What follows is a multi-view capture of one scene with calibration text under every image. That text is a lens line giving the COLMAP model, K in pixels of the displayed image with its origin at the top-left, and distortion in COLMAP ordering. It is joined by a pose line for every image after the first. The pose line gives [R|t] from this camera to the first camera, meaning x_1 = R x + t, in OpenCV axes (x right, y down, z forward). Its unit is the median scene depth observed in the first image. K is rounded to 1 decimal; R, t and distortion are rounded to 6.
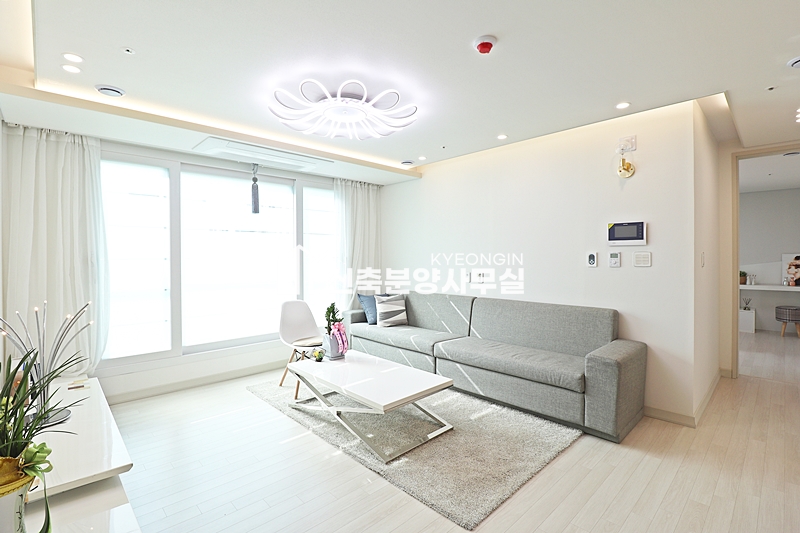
lens RADIAL K [[370.3, 0, 400.7], [0, 370.3, 260.8], [0, 0, 1]] dist [-0.001513, -0.011784]
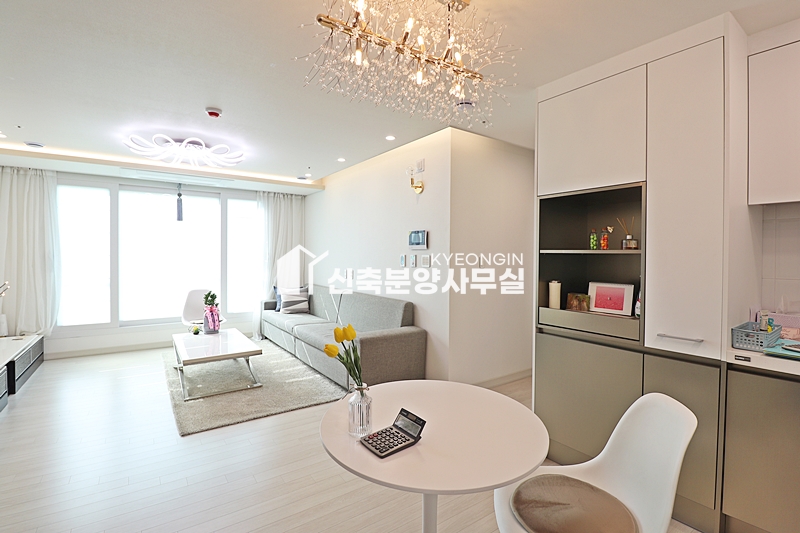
lens RADIAL K [[371.0, 0, 424.7], [0, 371.0, 259.6], [0, 0, 1]] dist [-0.036793, -0.000661]
pose [[0.993905, 0.014168, -0.109325, 0.713362], [-0.014252, 0.999898, 0.000021, -0.006975], [0.109315, 0.001537, 0.994006, -0.200680]]
